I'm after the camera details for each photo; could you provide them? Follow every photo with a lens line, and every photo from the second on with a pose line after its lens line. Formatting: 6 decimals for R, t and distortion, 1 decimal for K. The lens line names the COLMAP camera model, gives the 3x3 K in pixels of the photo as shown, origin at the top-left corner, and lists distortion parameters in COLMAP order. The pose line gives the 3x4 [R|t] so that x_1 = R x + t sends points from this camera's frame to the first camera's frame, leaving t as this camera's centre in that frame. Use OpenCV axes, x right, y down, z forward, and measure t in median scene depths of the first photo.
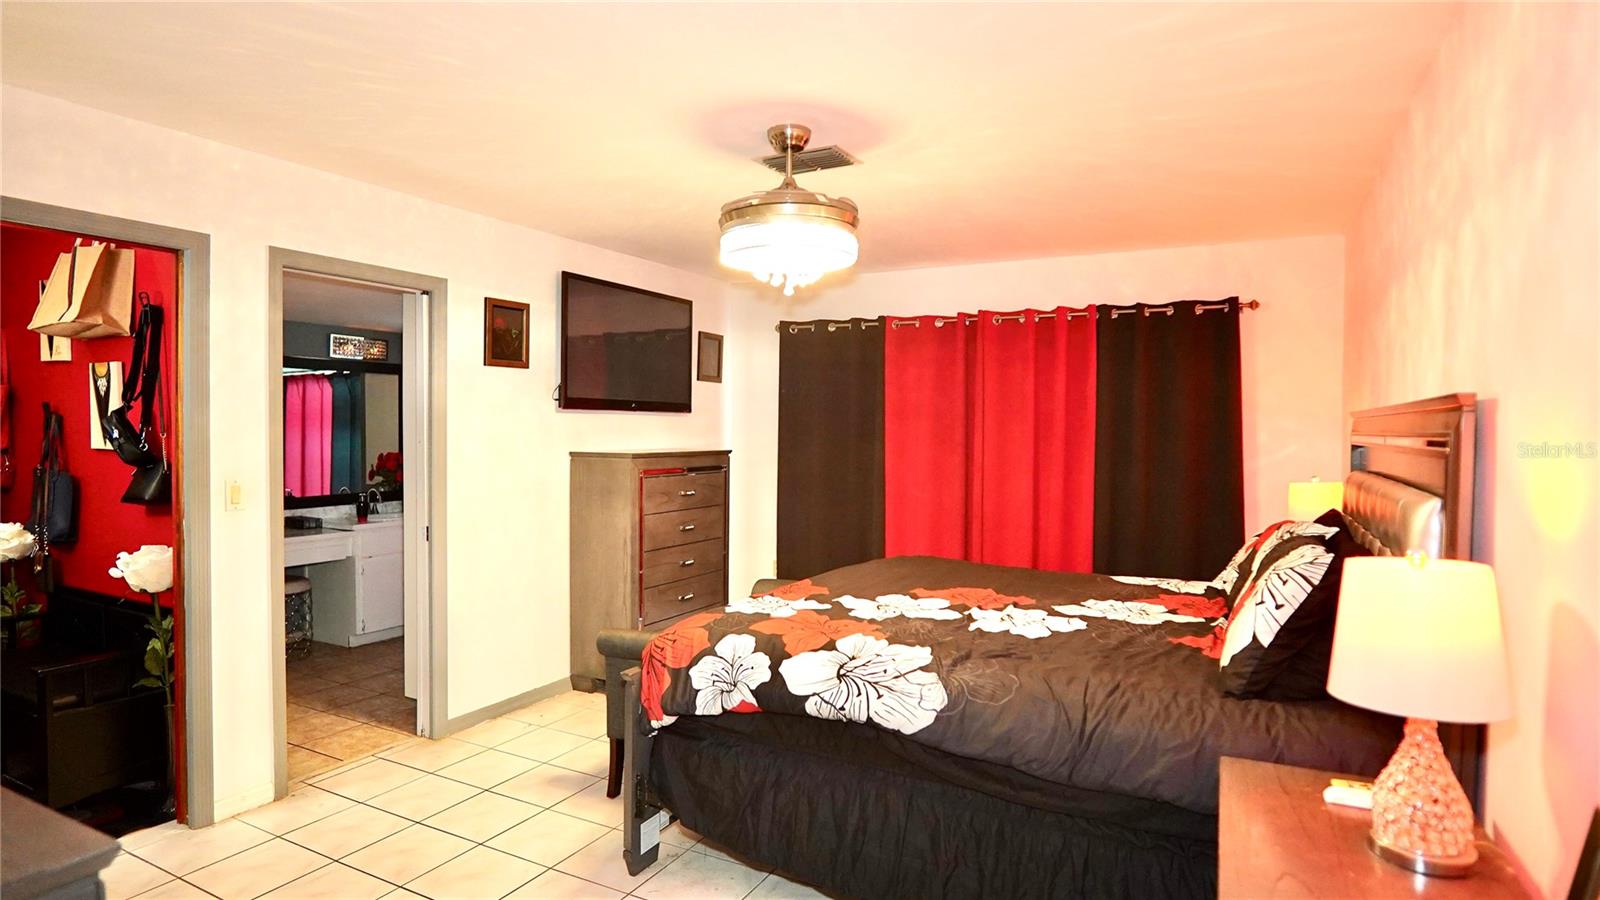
lens RADIAL K [[855.3, 0, 802.3], [0, 855.3, 443.5], [0, 0, 1]] dist [-0.018136, 0.001837]
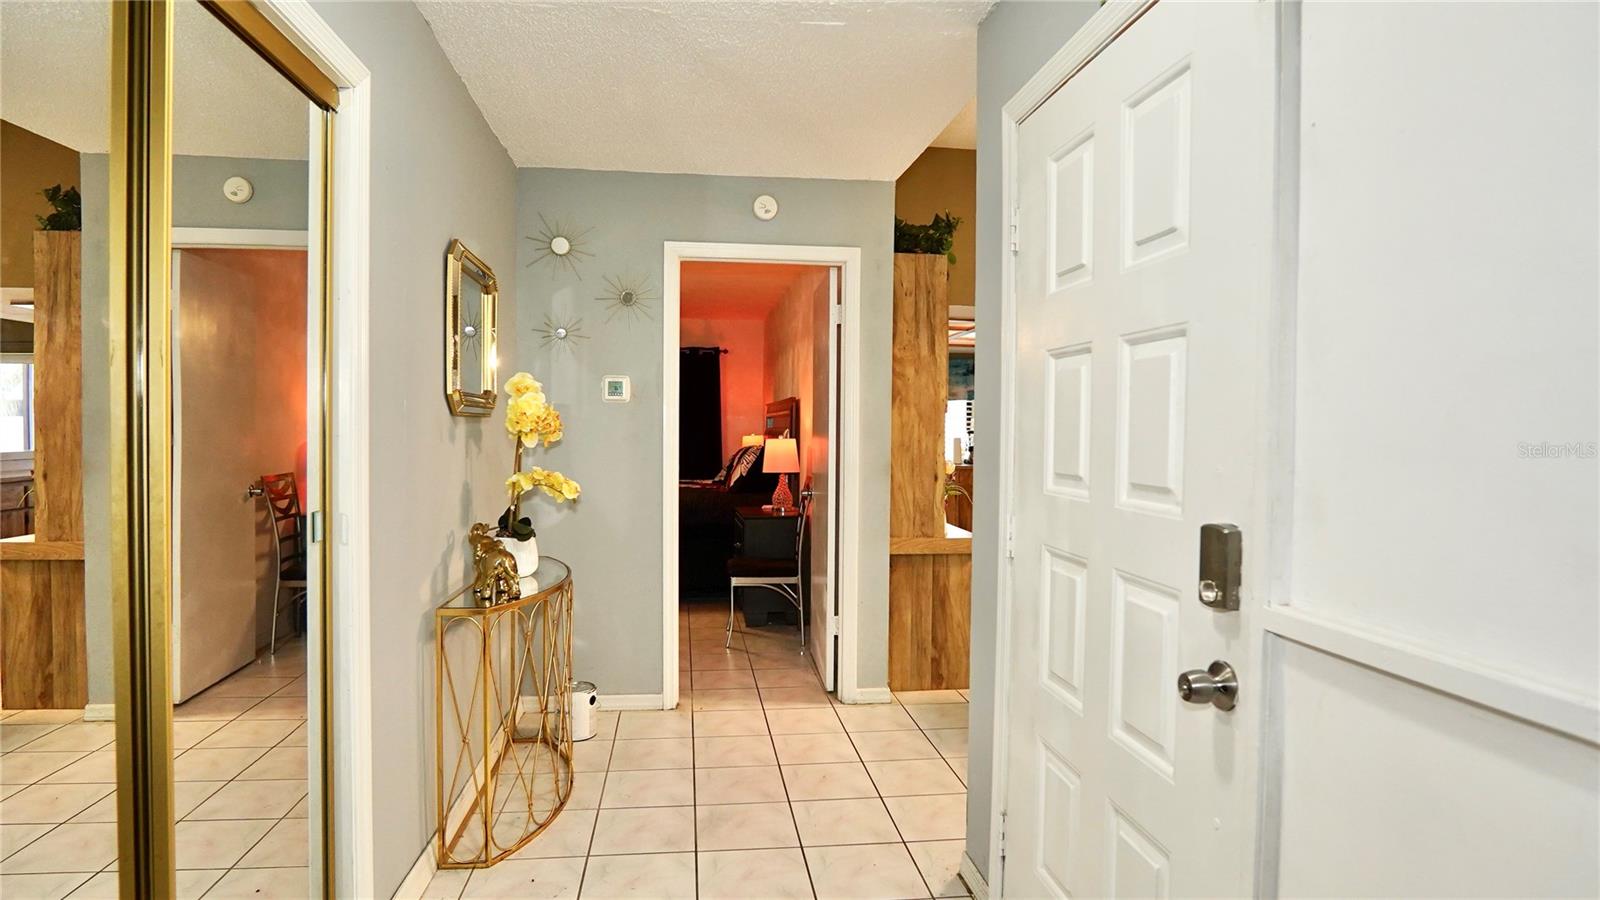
lens RADIAL K [[855.3, 0, 797.3], [0, 855.3, 443.4], [0, 0, 1]] dist [-0.018136, 0.001837]
pose [[0.820442, -0.014386, 0.571549, -0.614514], [0.009807, 0.999890, 0.011090, 0.045427], [-0.571646, -0.003493, 0.820493, -0.954176]]
